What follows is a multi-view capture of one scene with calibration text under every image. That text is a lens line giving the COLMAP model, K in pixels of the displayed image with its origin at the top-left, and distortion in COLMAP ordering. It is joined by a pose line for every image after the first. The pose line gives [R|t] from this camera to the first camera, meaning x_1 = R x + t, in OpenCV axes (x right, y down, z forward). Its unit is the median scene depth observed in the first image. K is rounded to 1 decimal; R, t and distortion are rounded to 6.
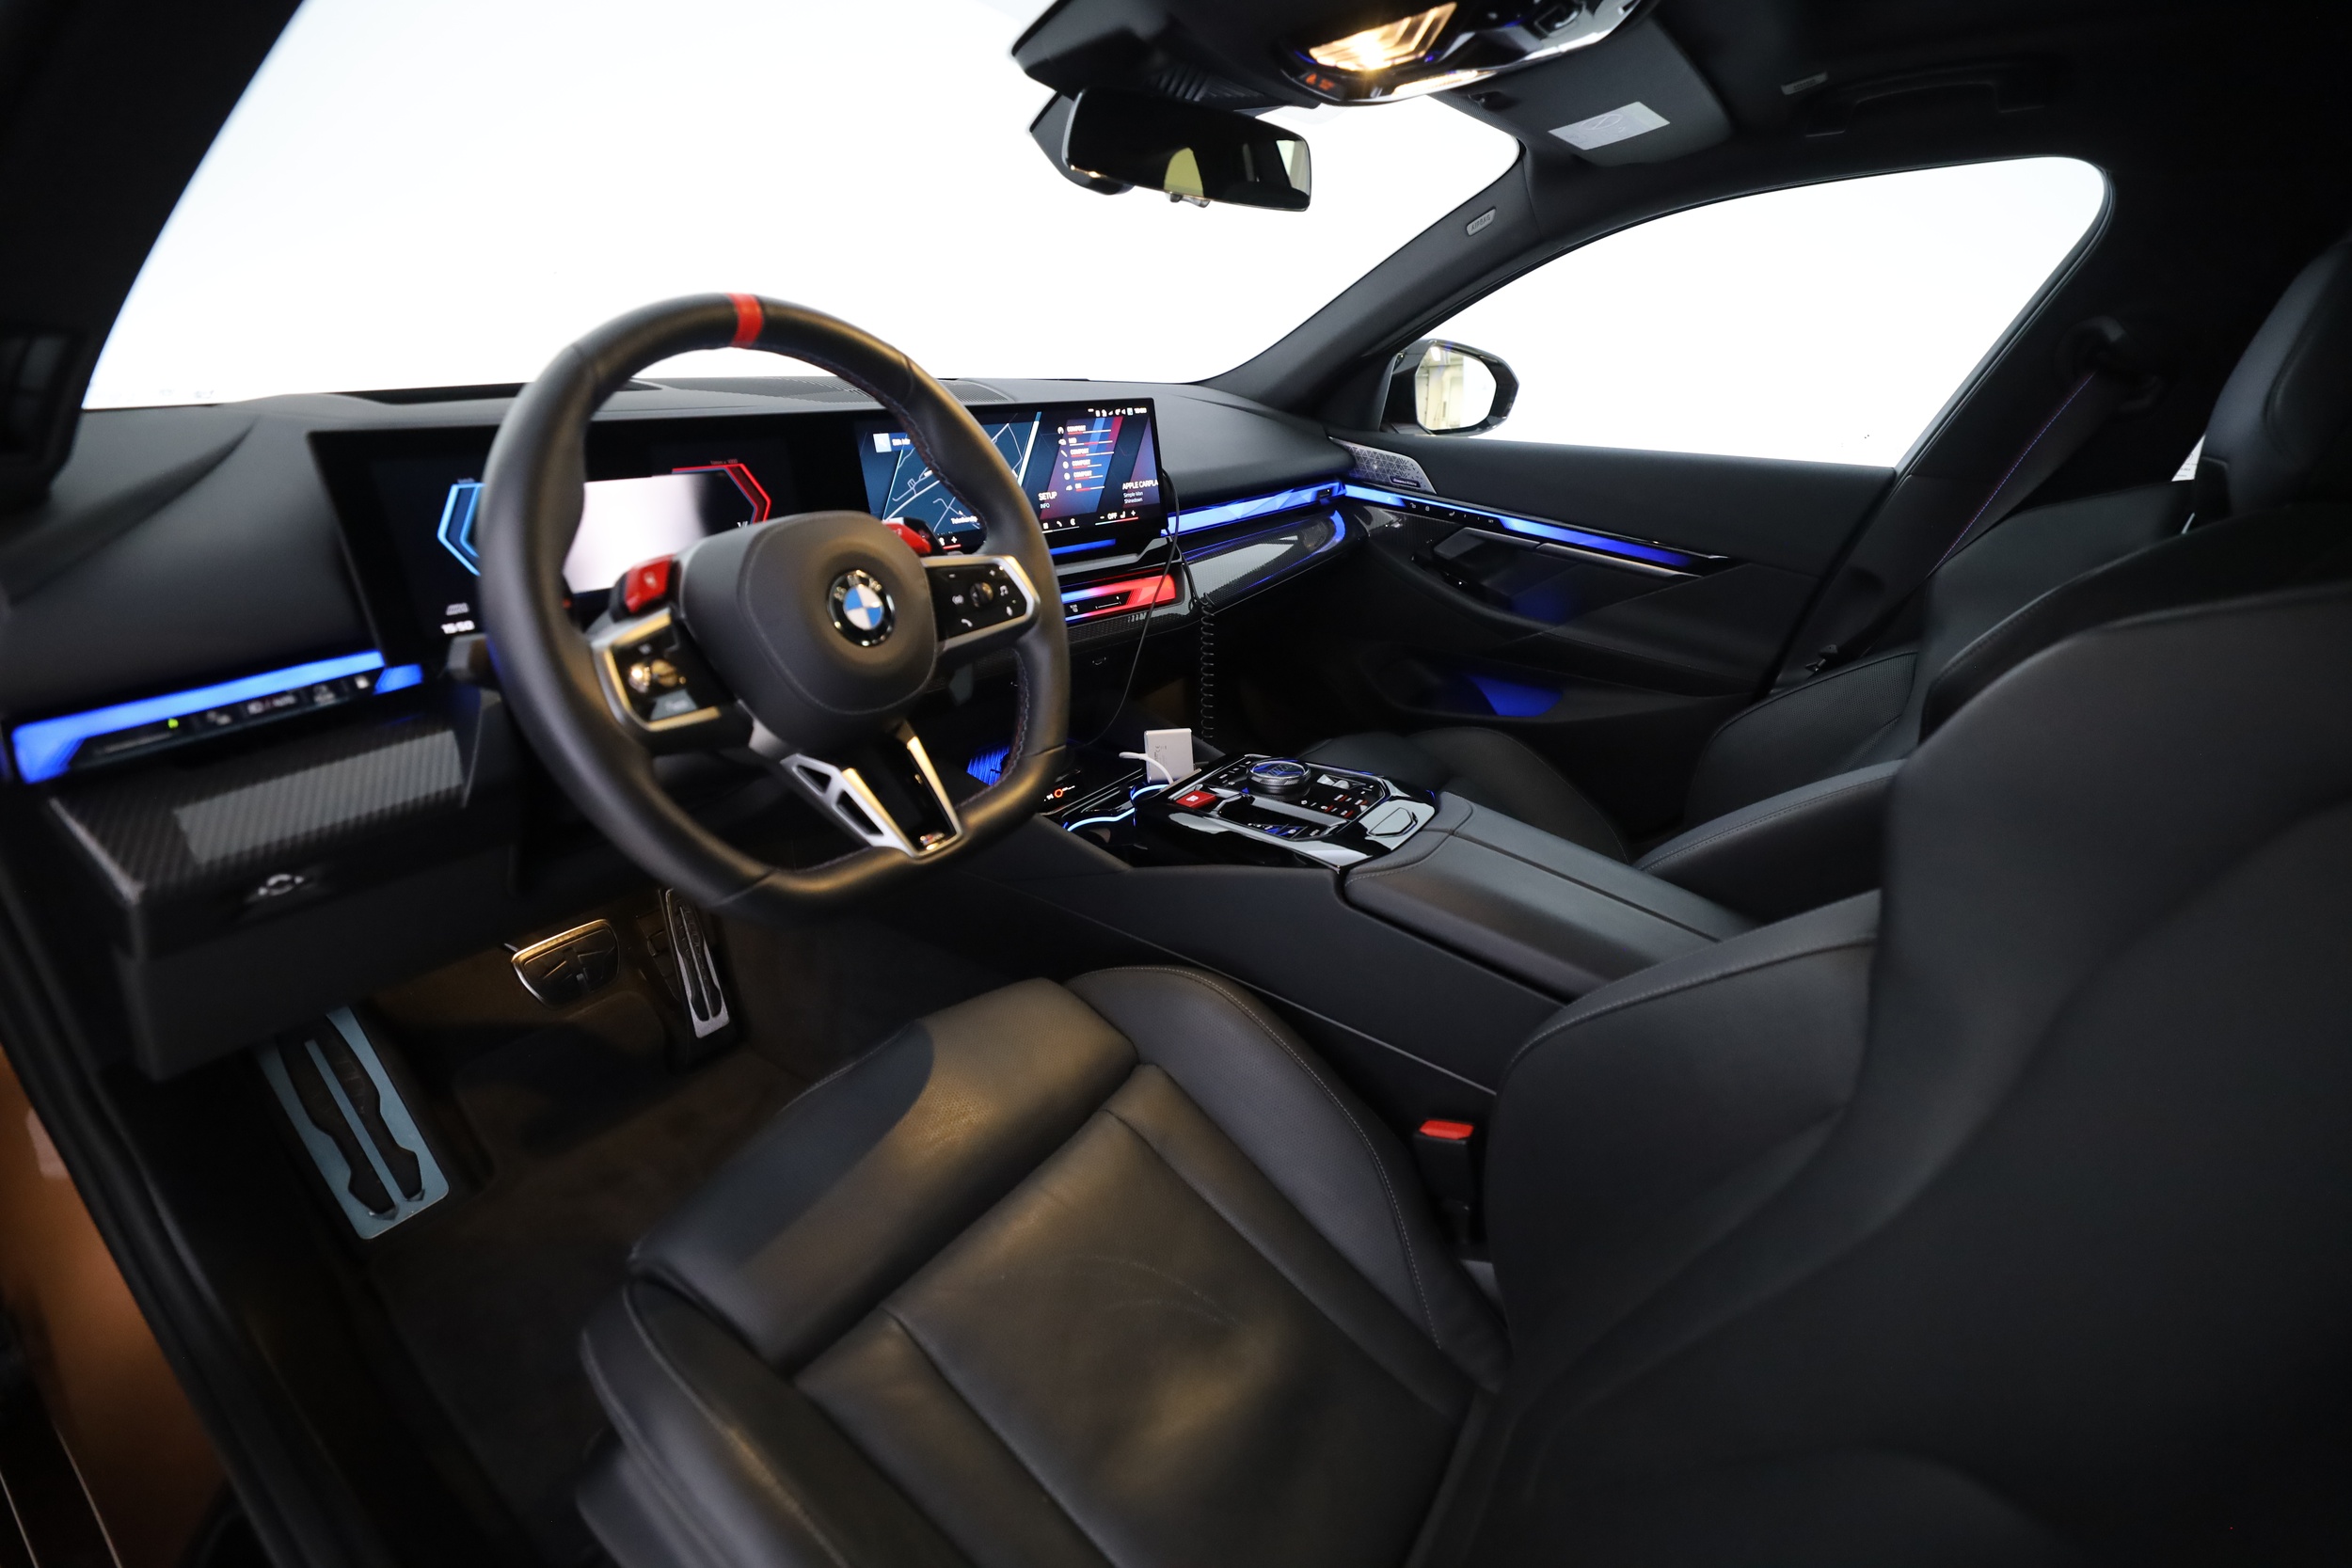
lens RADIAL K [[973.1, 0, 1192.4], [0, 973.1, 792.7], [0, 0, 1]] dist [-0.062428, 0.017872]
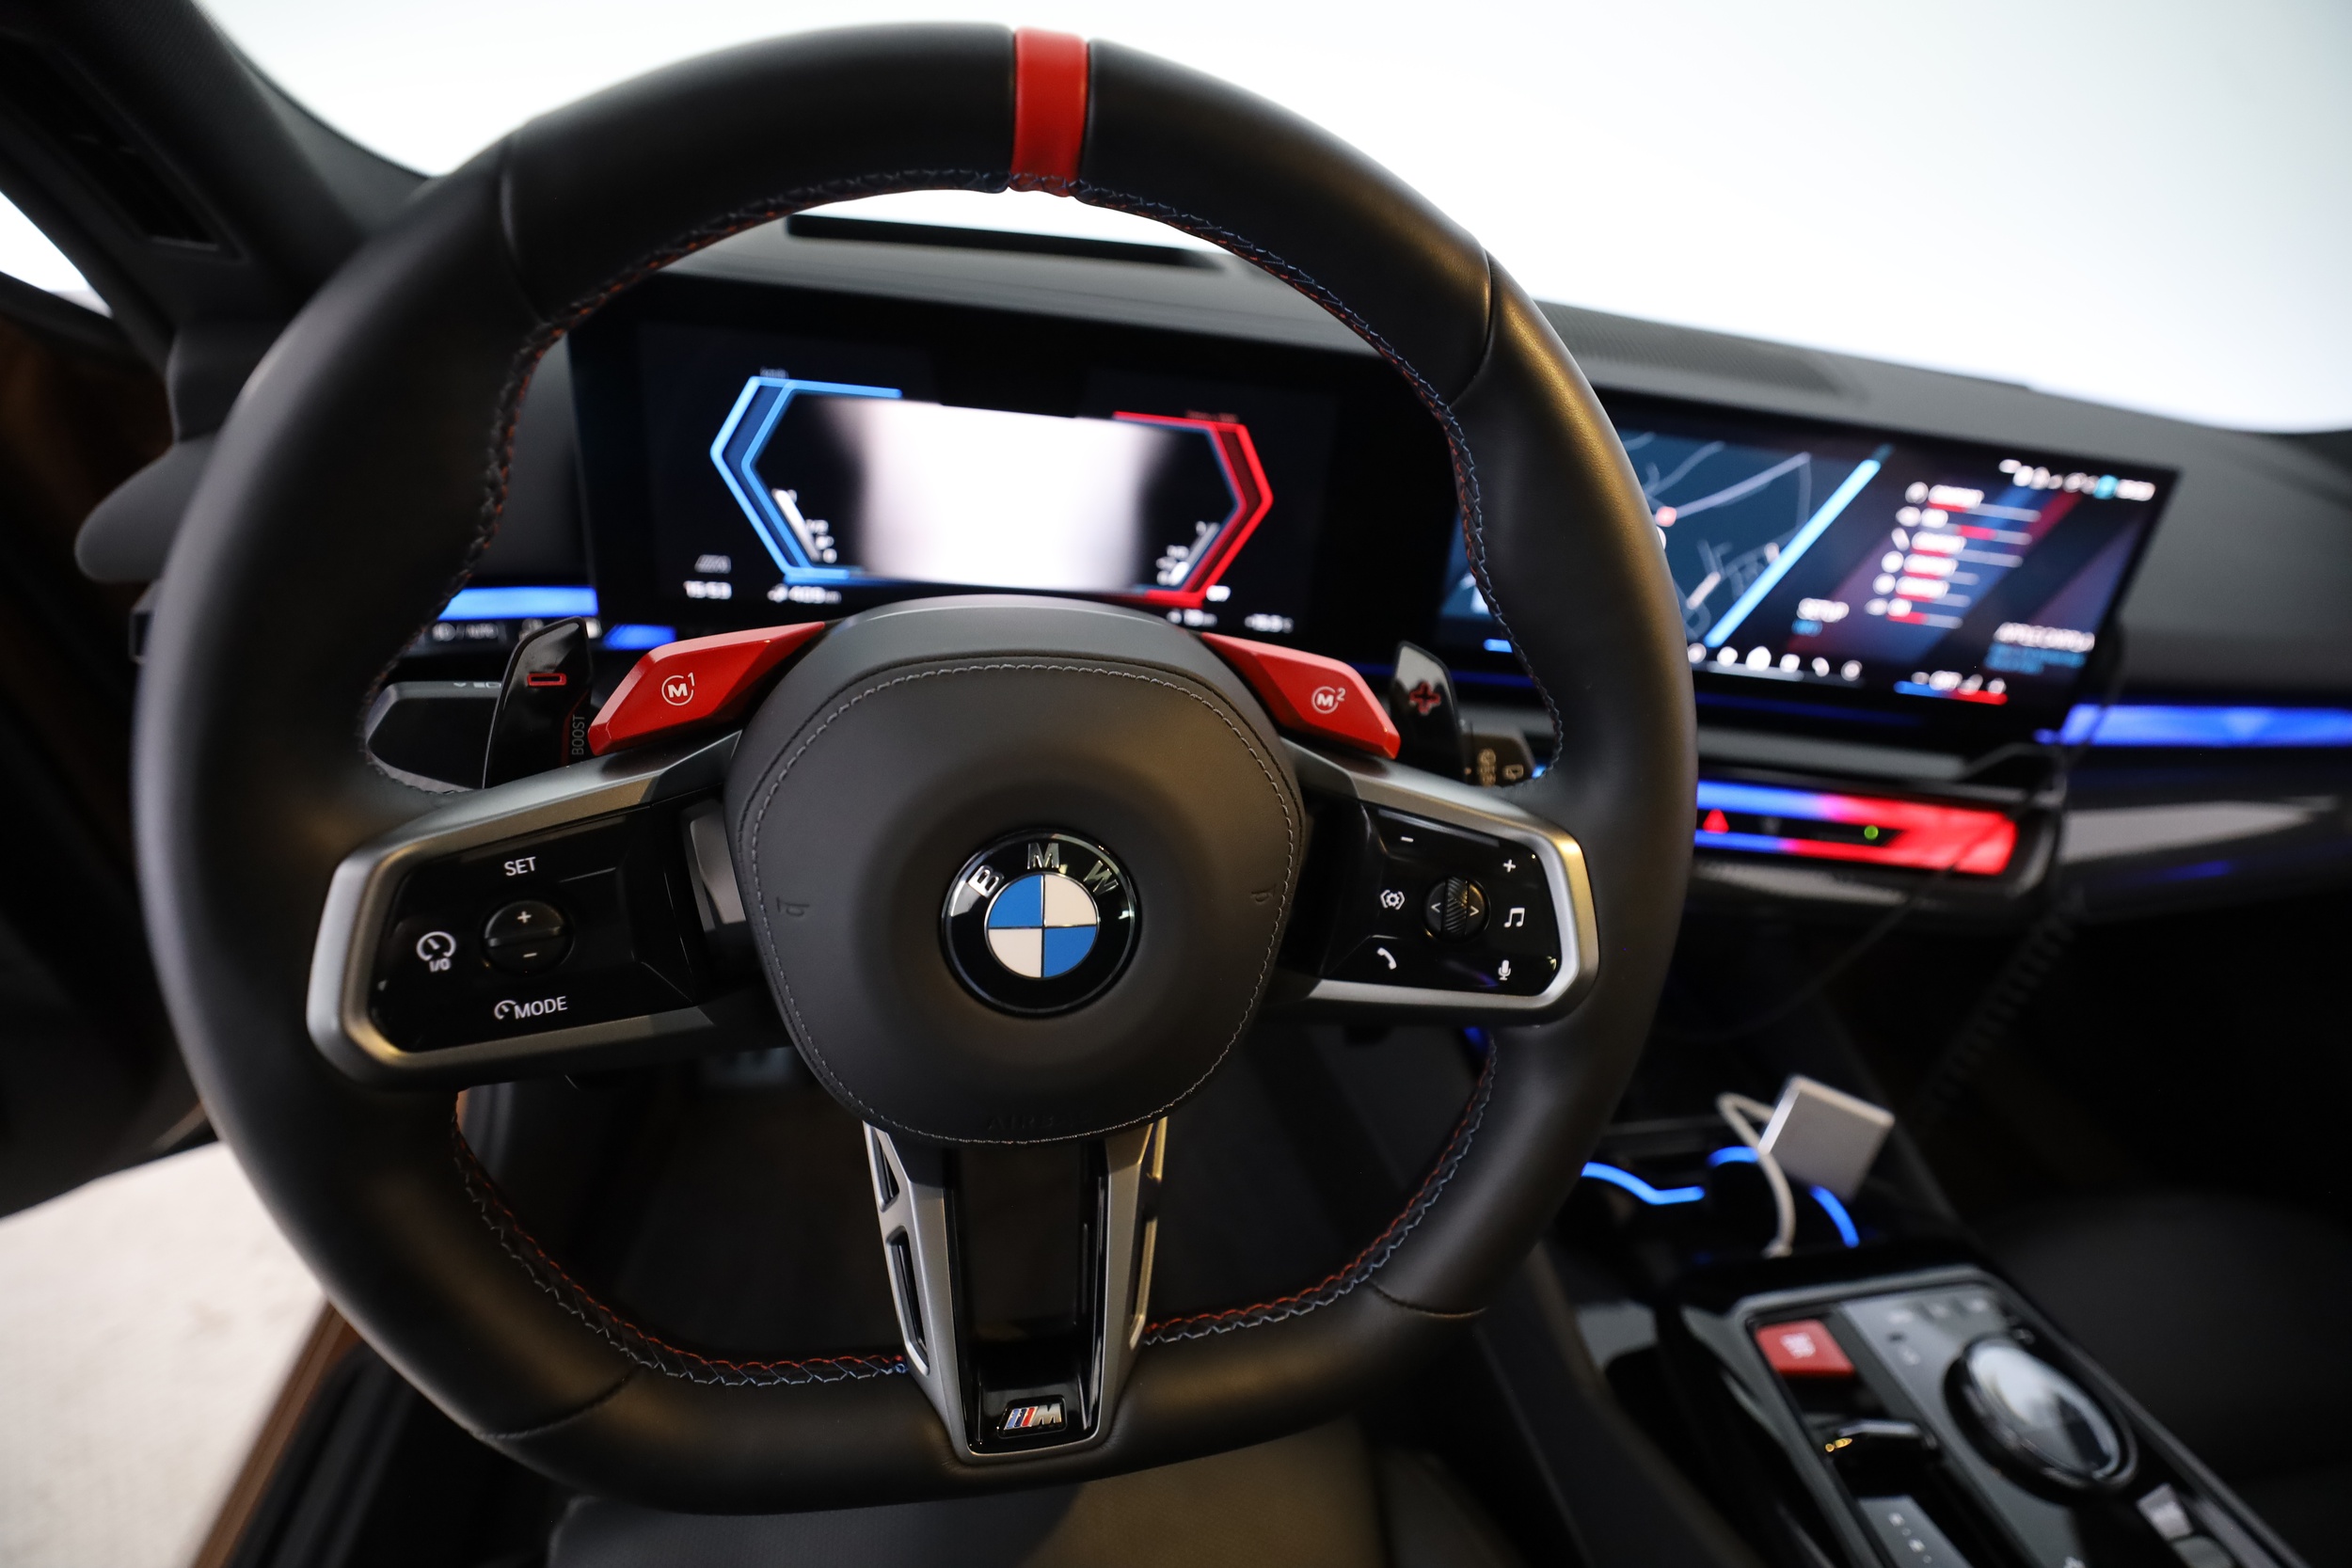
lens RADIAL K [[973.1, 0, 1192.4], [0, 973.1, 792.7], [0, 0, 1]] dist [-0.062428, 0.017872]
pose [[0.702534, 0.432383, -0.565236, -0.082466], [-0.386490, 0.898735, 0.207126, -0.267946], [0.597555, 0.072945, 0.798503, 0.568953]]
